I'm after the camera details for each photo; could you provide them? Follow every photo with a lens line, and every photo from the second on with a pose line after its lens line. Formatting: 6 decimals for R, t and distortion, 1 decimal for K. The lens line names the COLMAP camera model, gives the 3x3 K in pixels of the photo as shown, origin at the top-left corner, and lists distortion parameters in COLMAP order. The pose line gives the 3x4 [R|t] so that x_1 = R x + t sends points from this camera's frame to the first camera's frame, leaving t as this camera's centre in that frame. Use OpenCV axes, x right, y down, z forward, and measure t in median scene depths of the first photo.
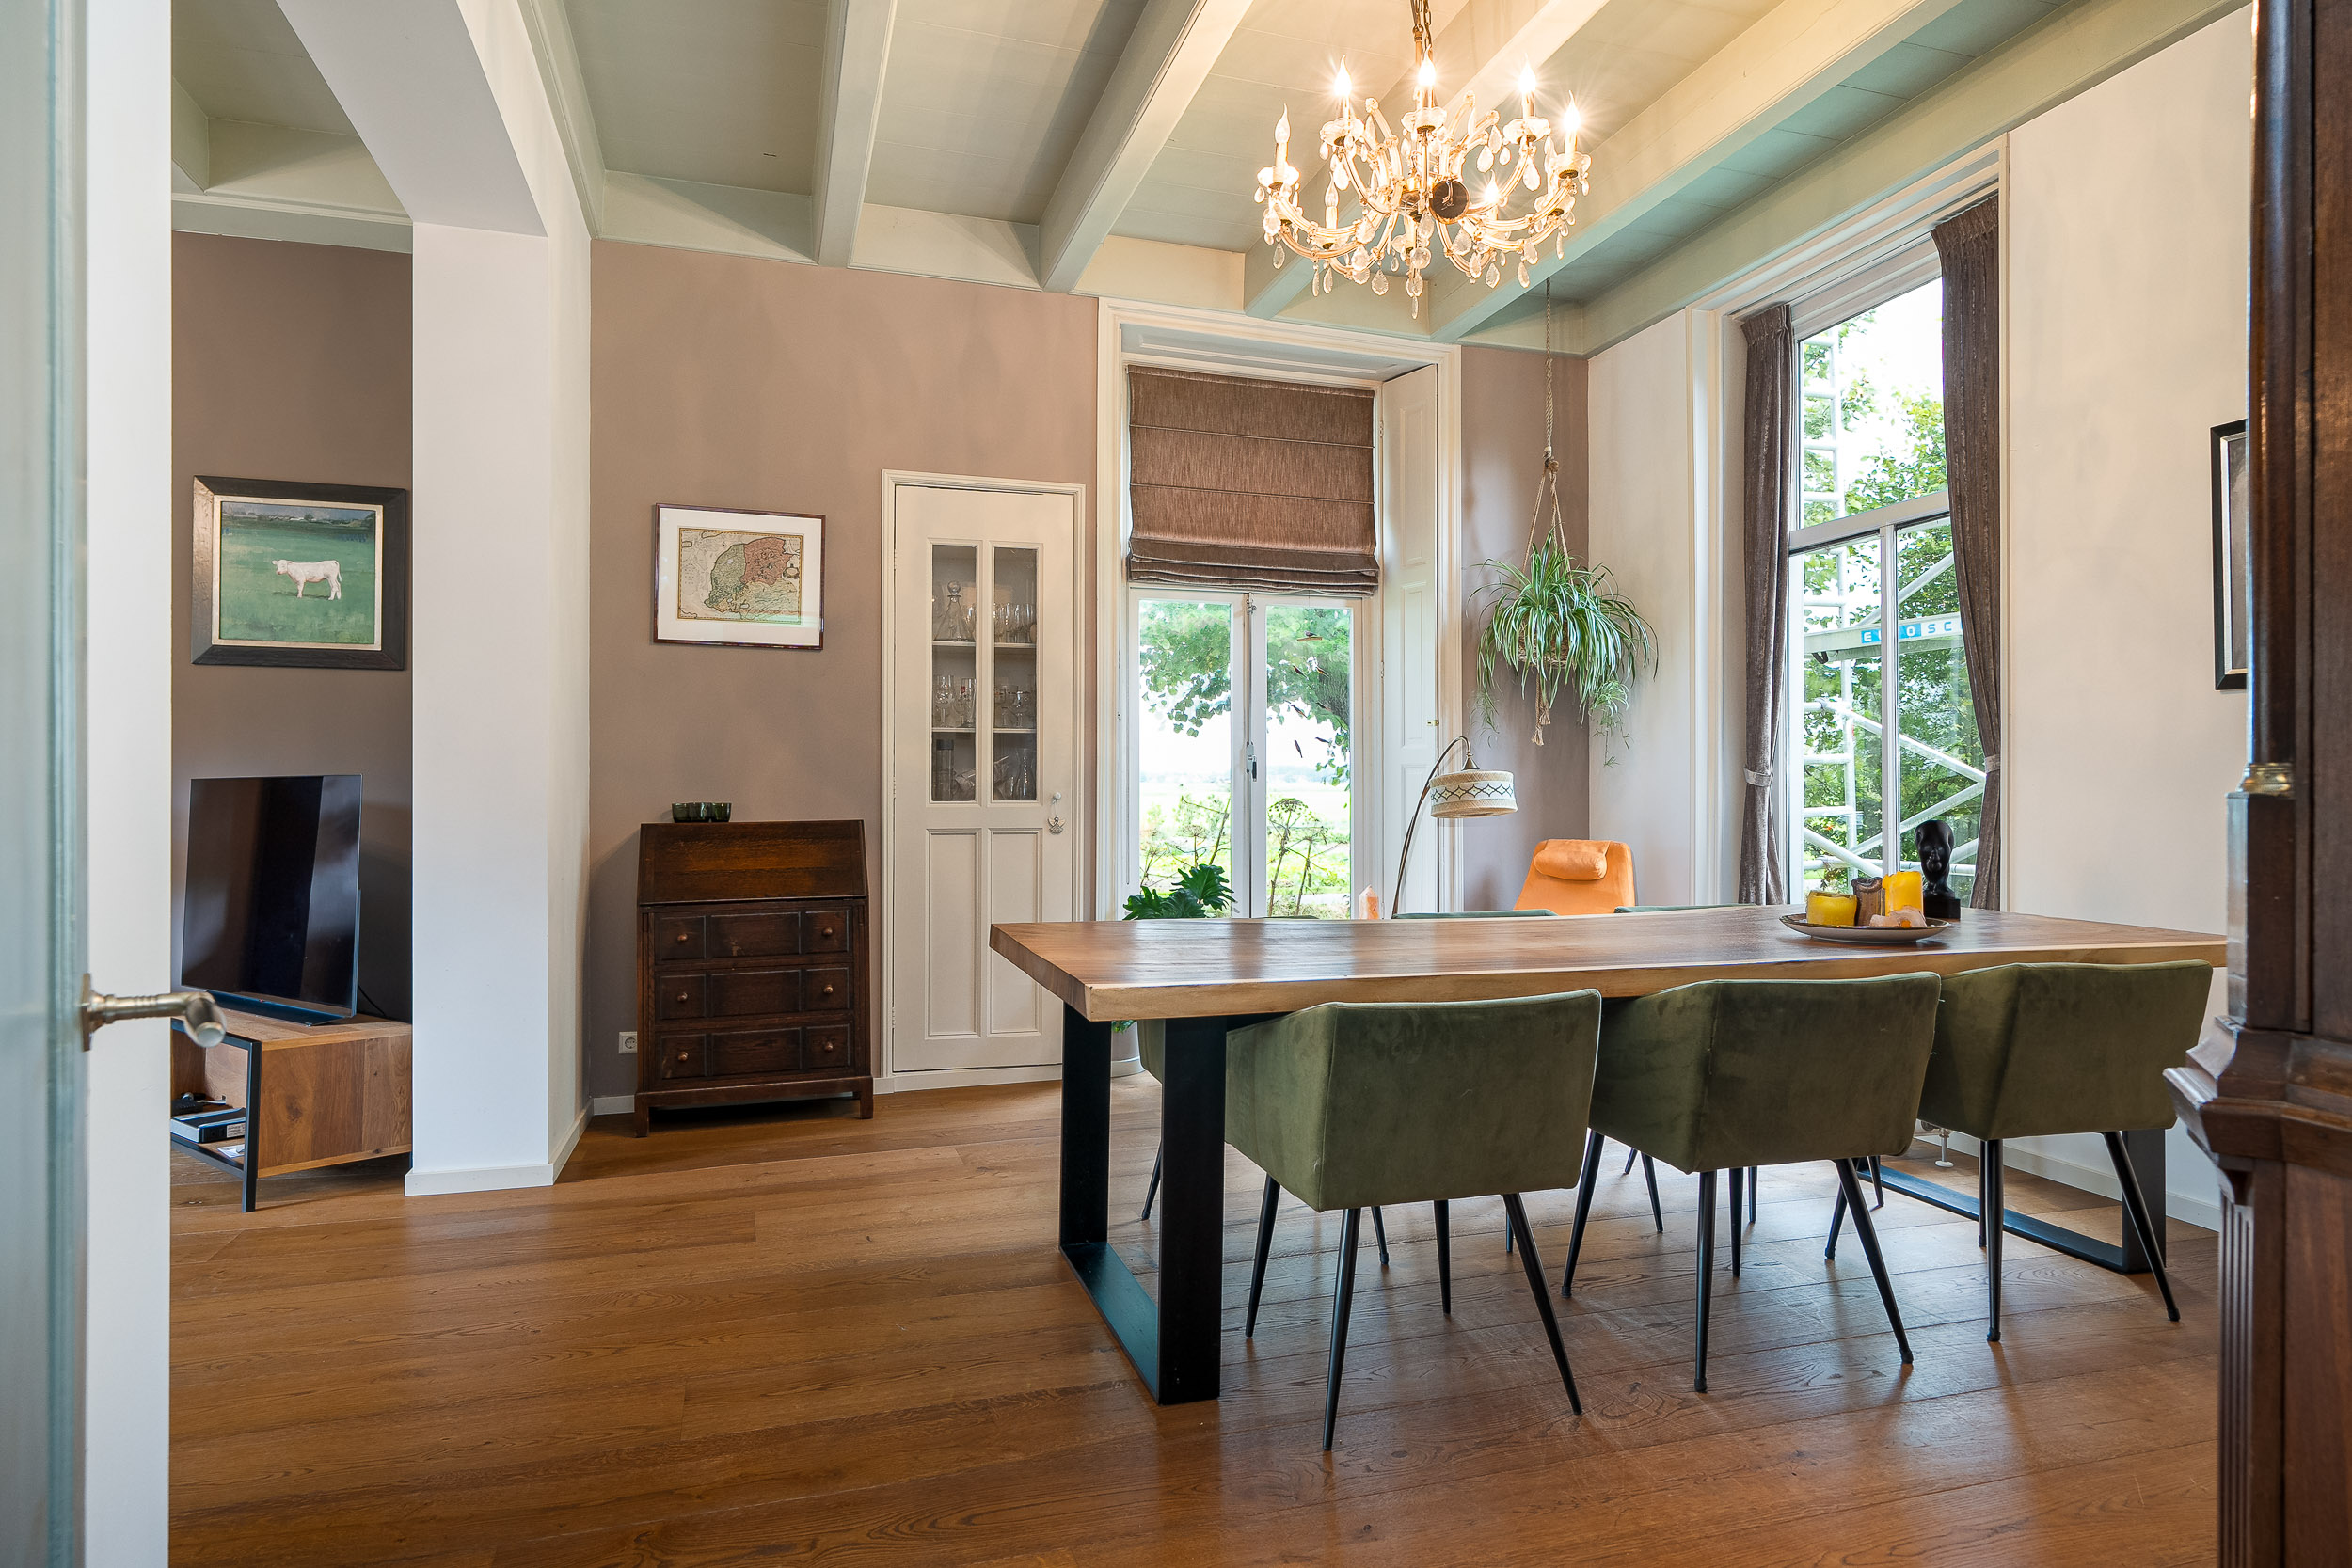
lens RADIAL K [[1353.9, 0, 1158.6], [0, 1353.9, 800.4], [0, 0, 1]] dist [-0.002503, 0.000048]
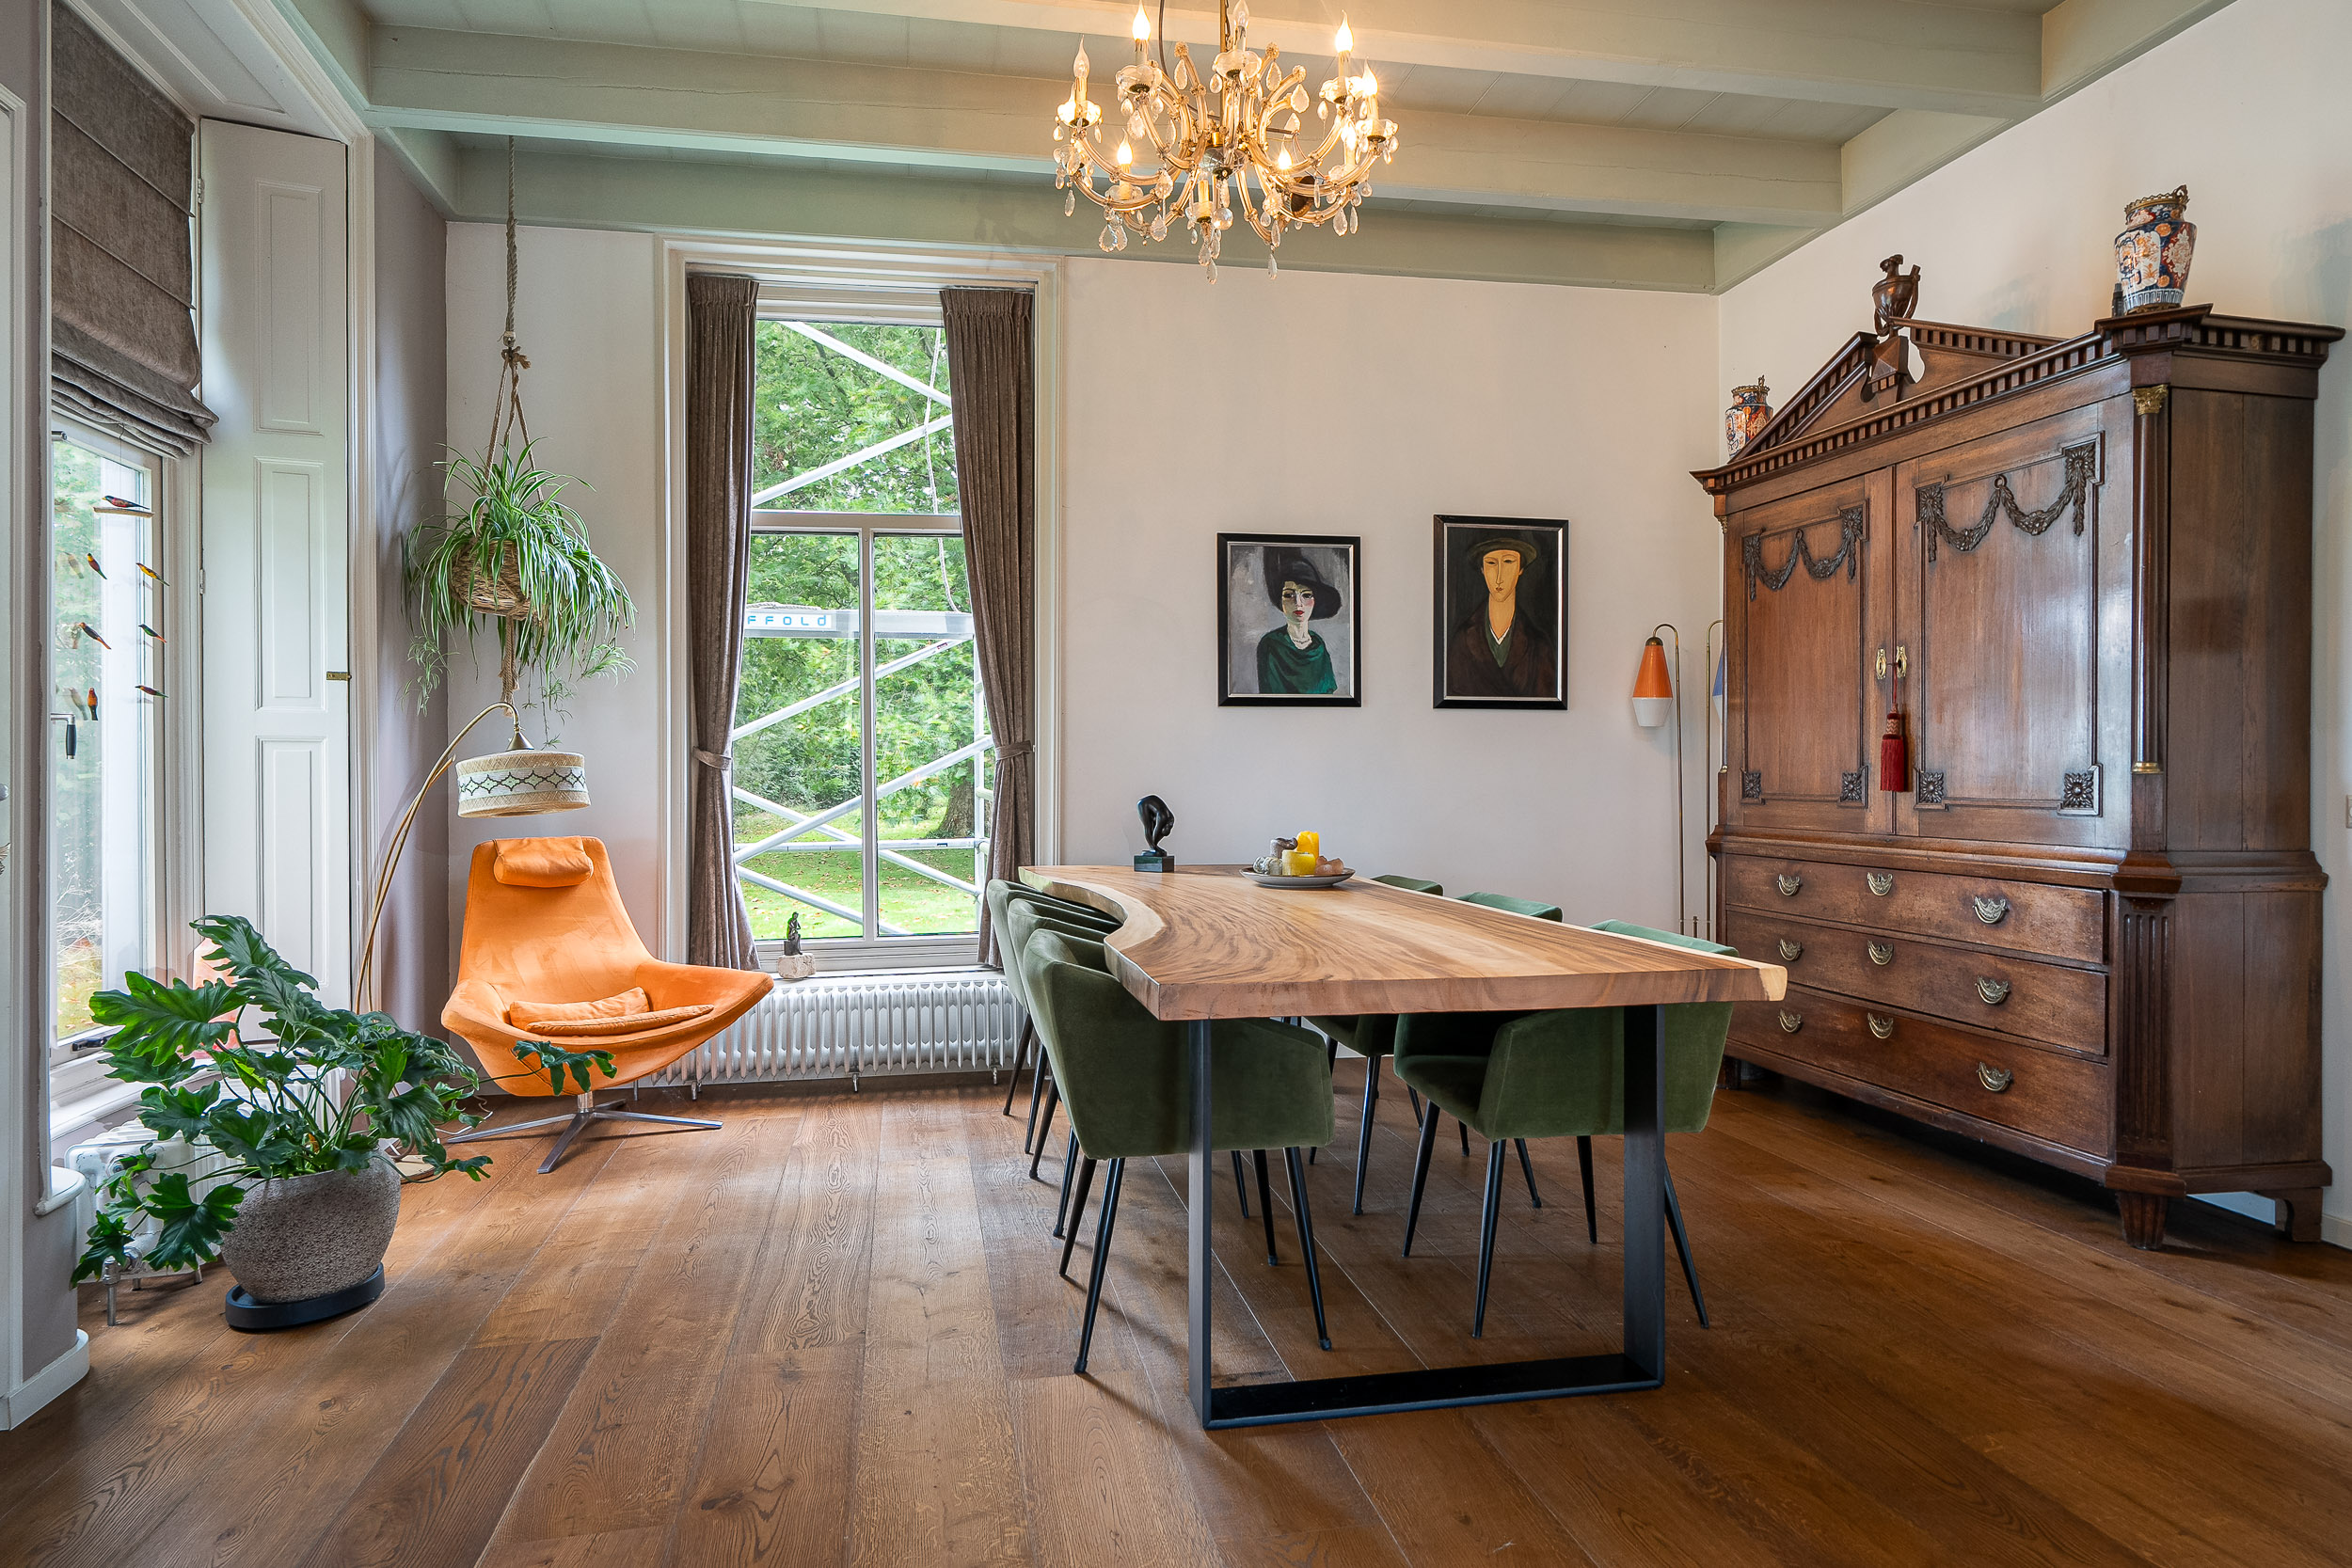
lens RADIAL K [[1353.9, 0, 1185.7], [0, 1353.9, 768.4], [0, 0, 1]] dist [-0.002503, 0.000048]
pose [[0.087175, -0.001918, 0.996191, -0.524318], [0.011758, 0.999930, 0.000896, -0.008195], [-0.996124, 0.011636, 0.087191, 0.636582]]
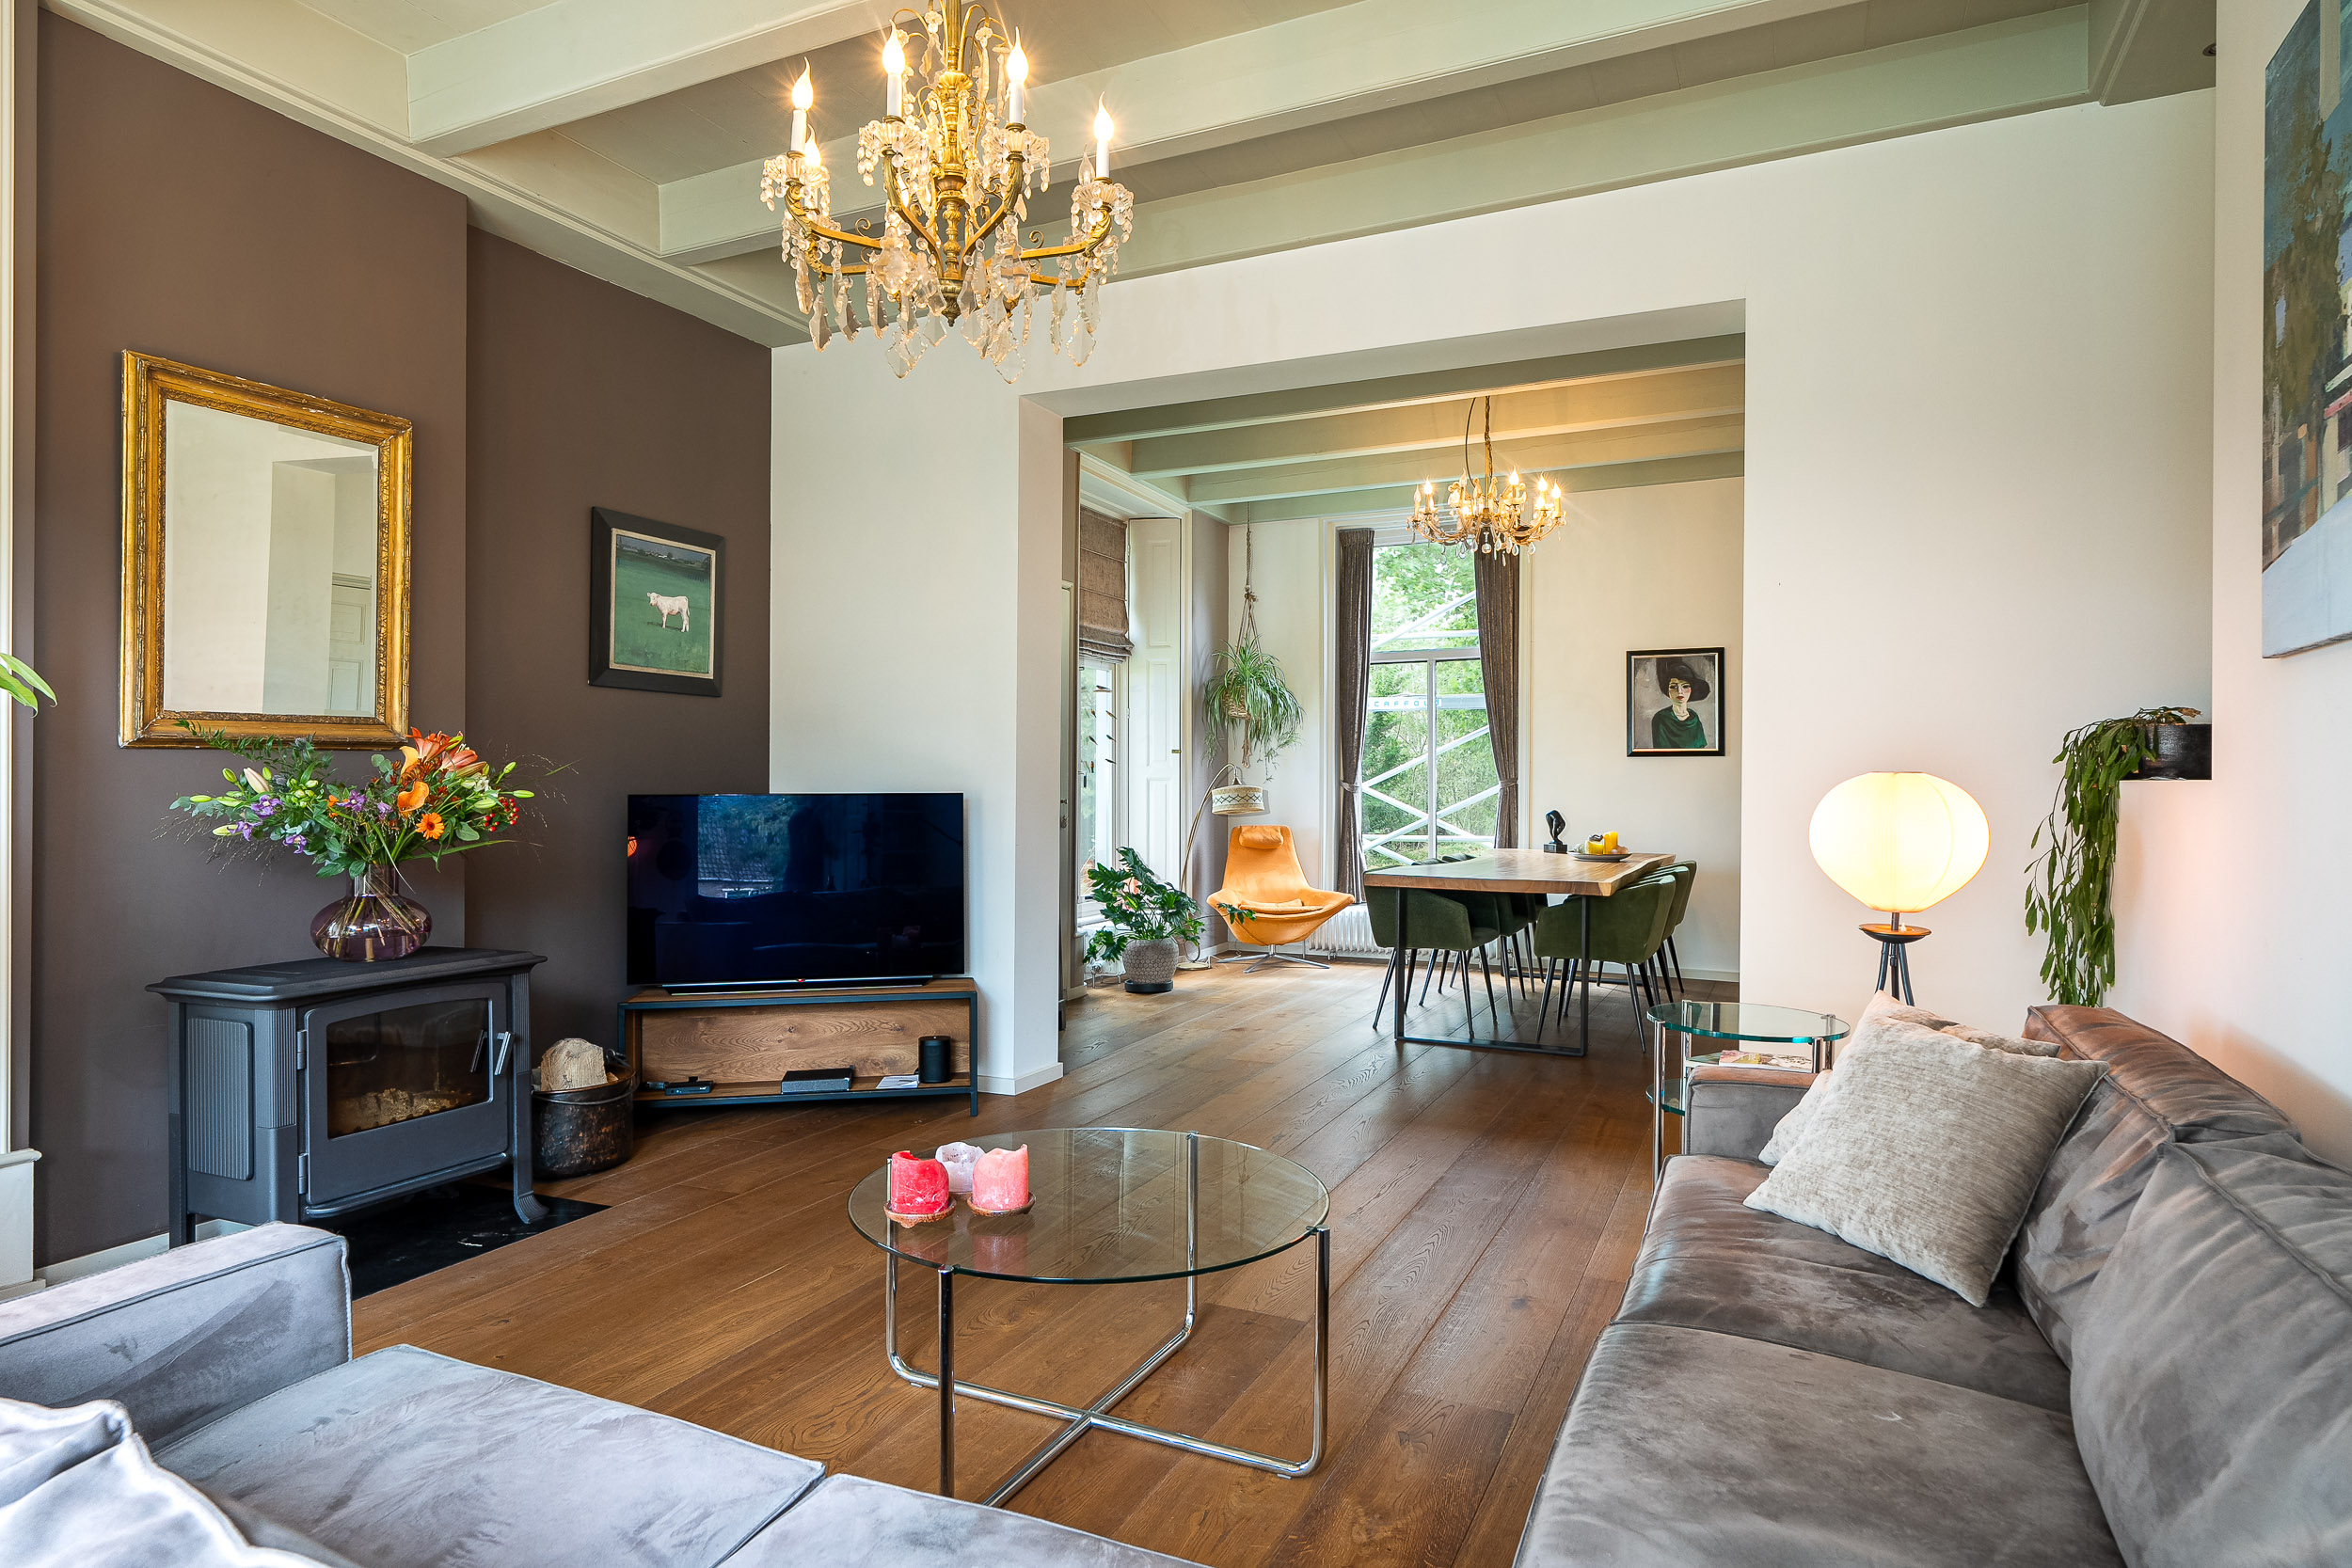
lens RADIAL K [[1353.9, 0, 1169.5], [0, 1353.9, 782.2], [0, 0, 1]] dist [-0.002503, 0.000048]
pose [[0.665359, -0.001222, 0.746523, -1.161898], [0.005220, 0.999982, -0.003016, -0.021085], [-0.746505, 0.005903, 0.665353, -0.023462]]
